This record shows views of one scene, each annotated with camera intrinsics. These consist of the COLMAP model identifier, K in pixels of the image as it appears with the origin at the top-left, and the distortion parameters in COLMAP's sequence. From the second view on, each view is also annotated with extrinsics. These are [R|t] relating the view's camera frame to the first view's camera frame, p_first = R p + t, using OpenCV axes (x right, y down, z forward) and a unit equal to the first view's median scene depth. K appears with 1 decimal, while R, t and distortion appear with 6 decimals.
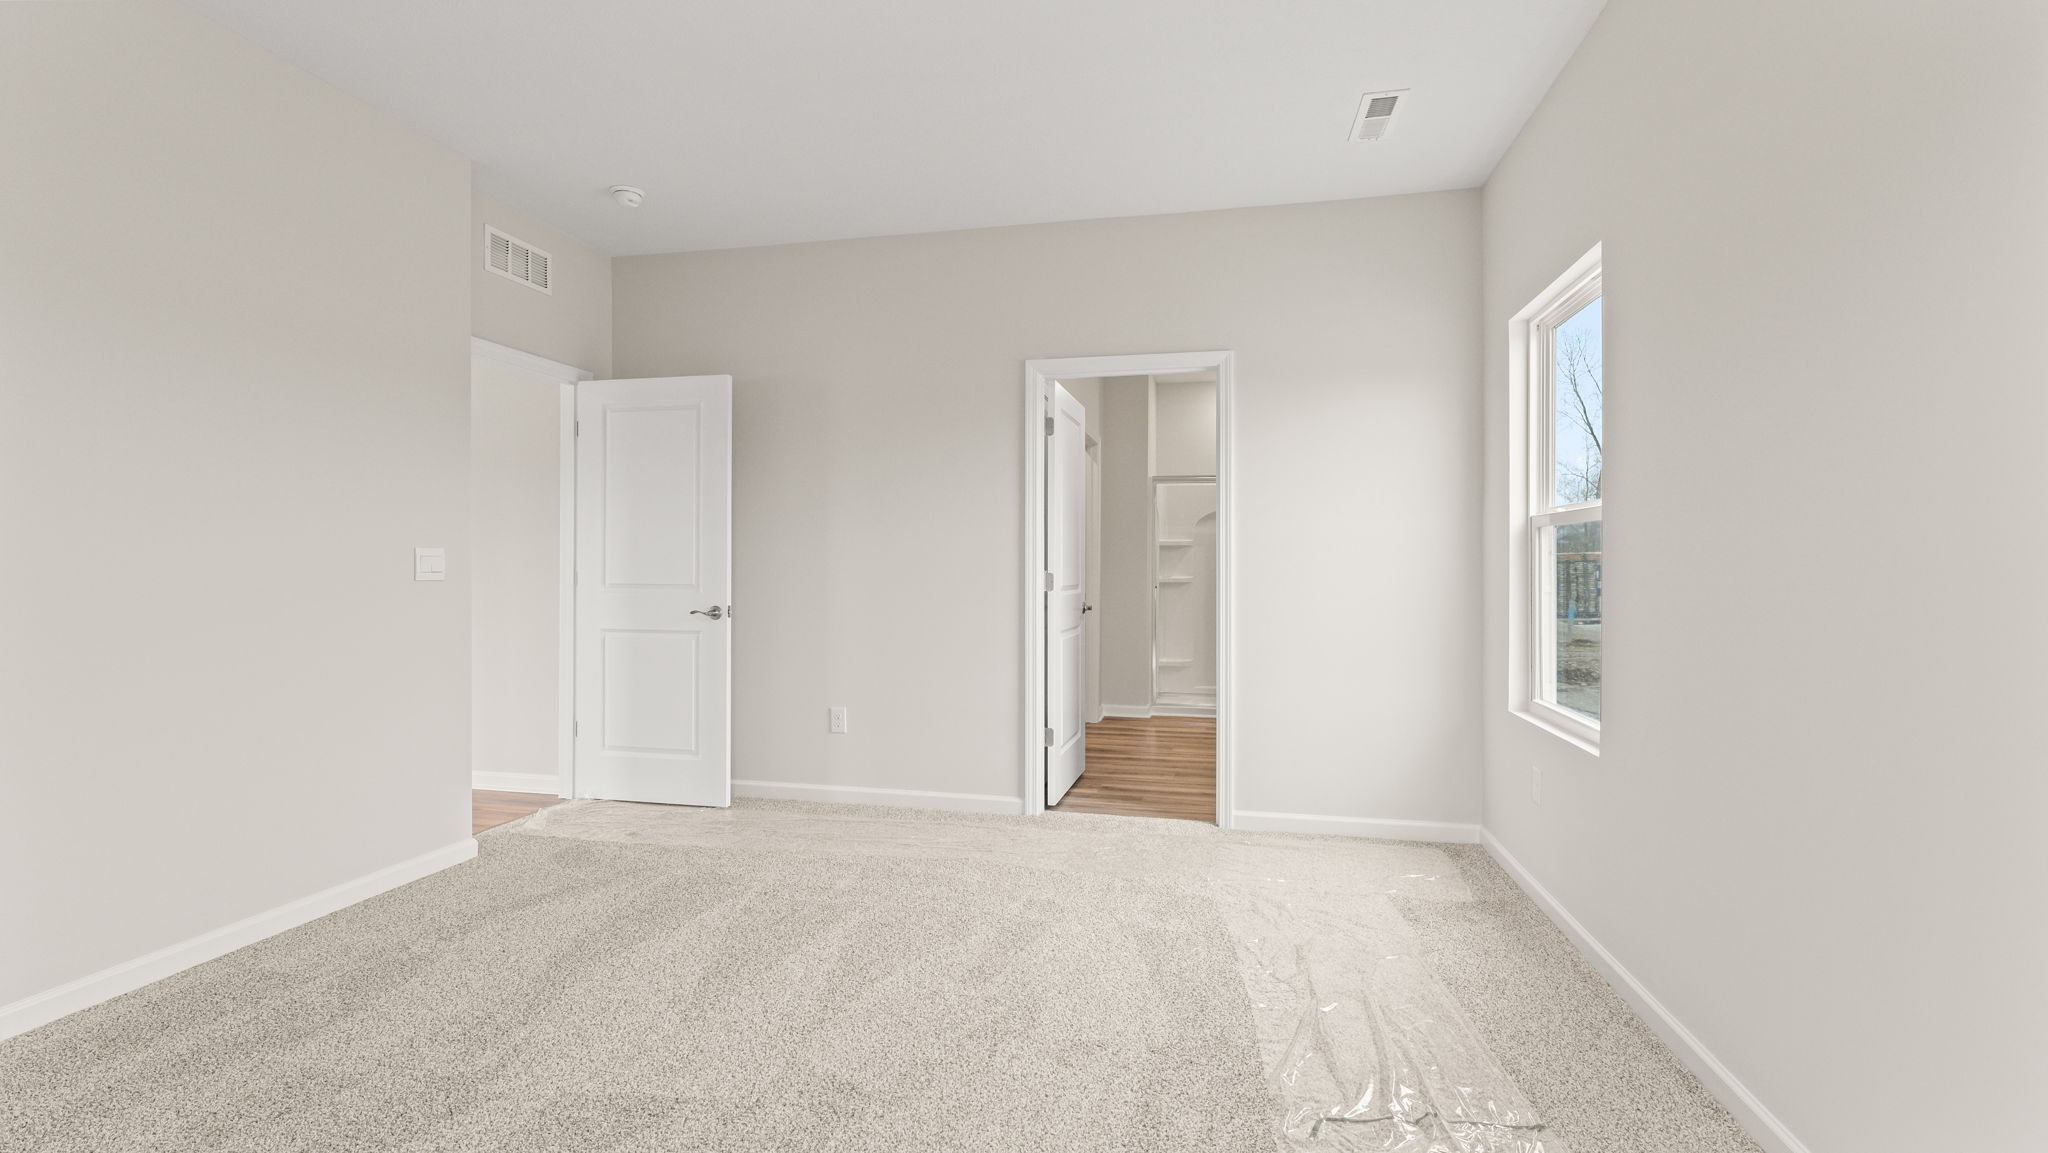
lens RADIAL K [[900.9, 0, 1016.3], [0, 900.9, 567.5], [0, 0, 1]] dist [-0.000910, -0.000010]
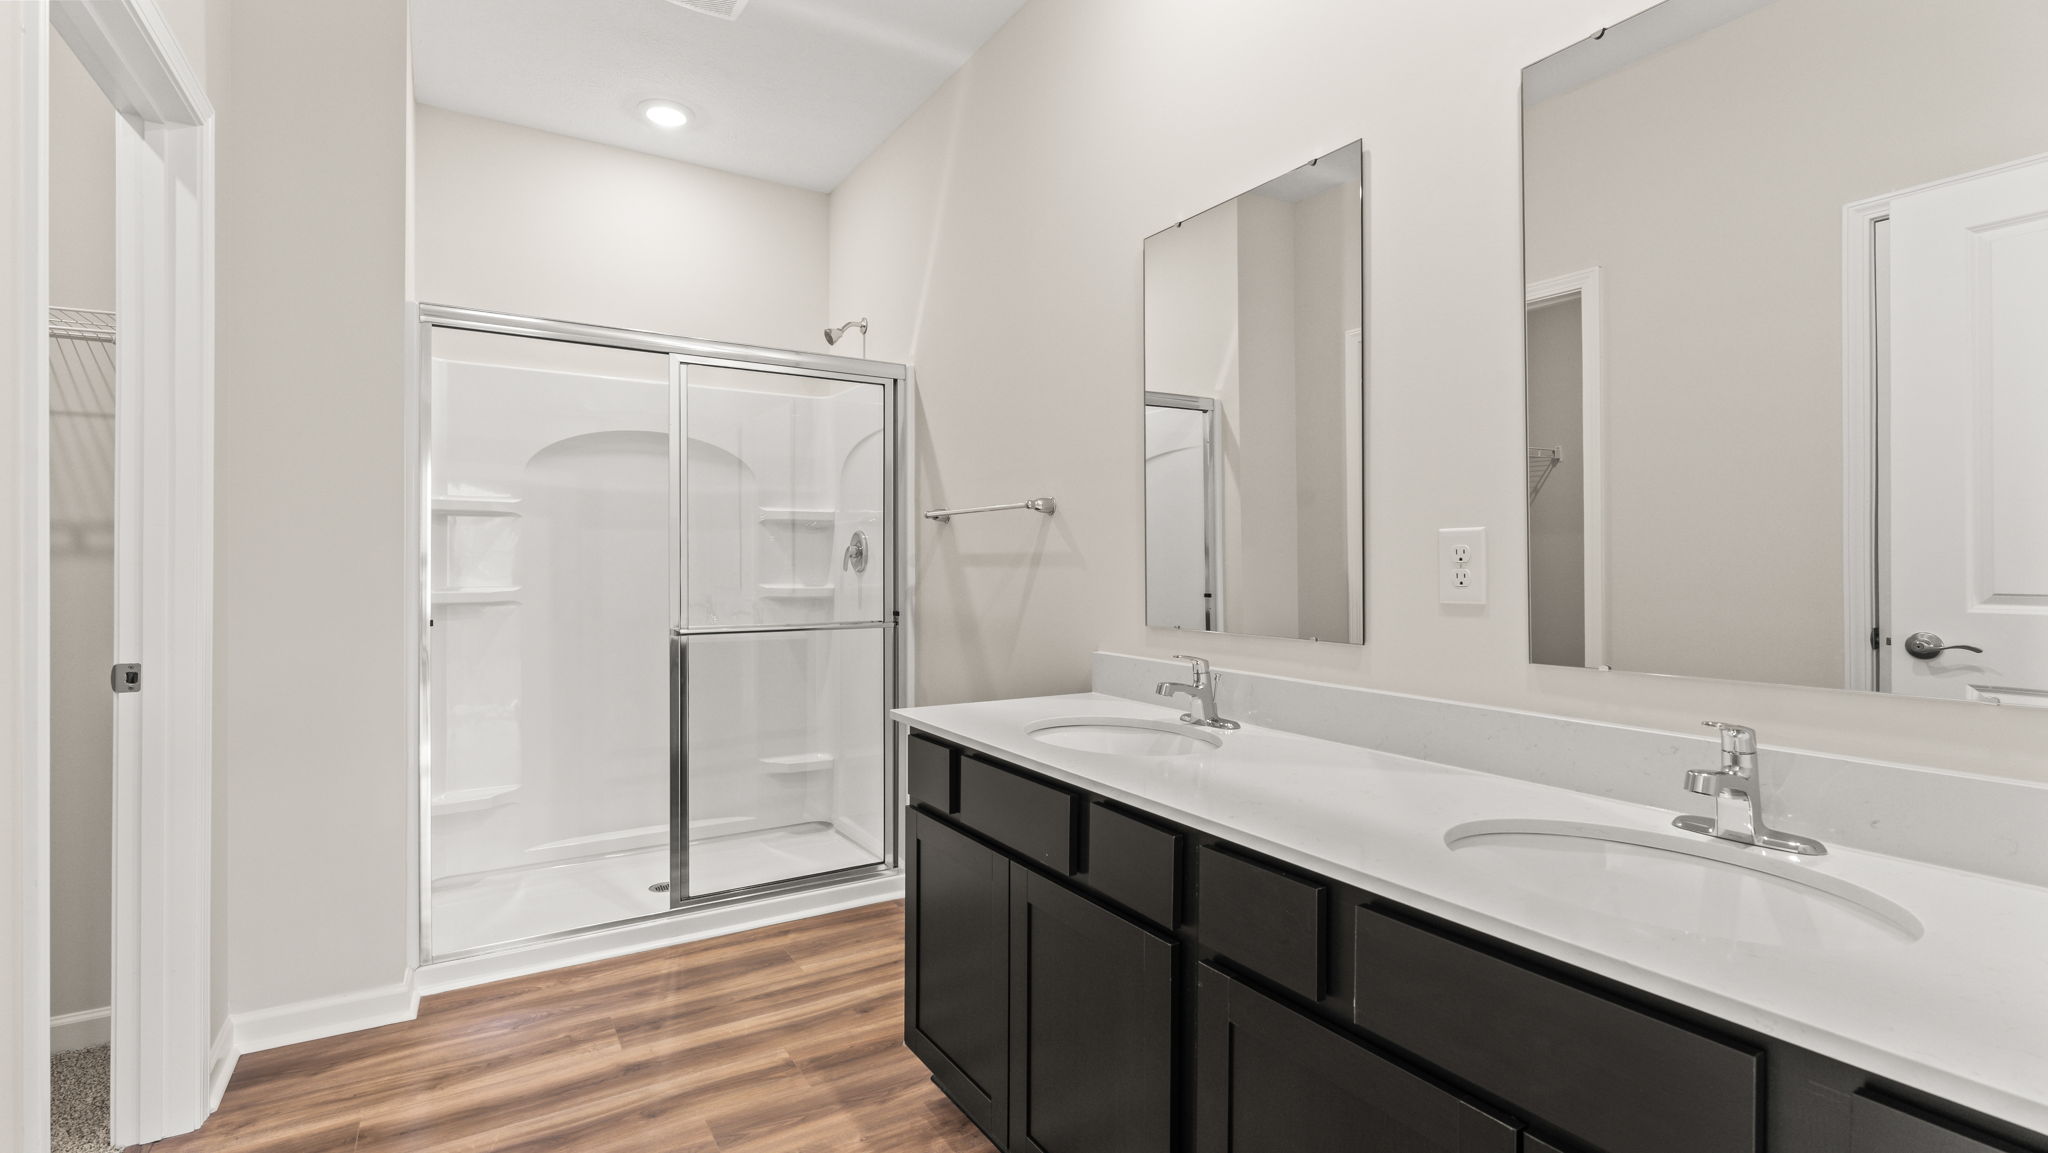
lens RADIAL K [[900.9, 0, 1016.3], [0, 900.9, 567.5], [0, 0, 1]] dist [-0.000910, -0.000010]
pose [[0.701610, -0.003611, 0.712552, 0.059979], [0.000453, 0.999989, 0.004621, -0.000480], [-0.712561, -0.002920, 0.701604, 0.543859]]
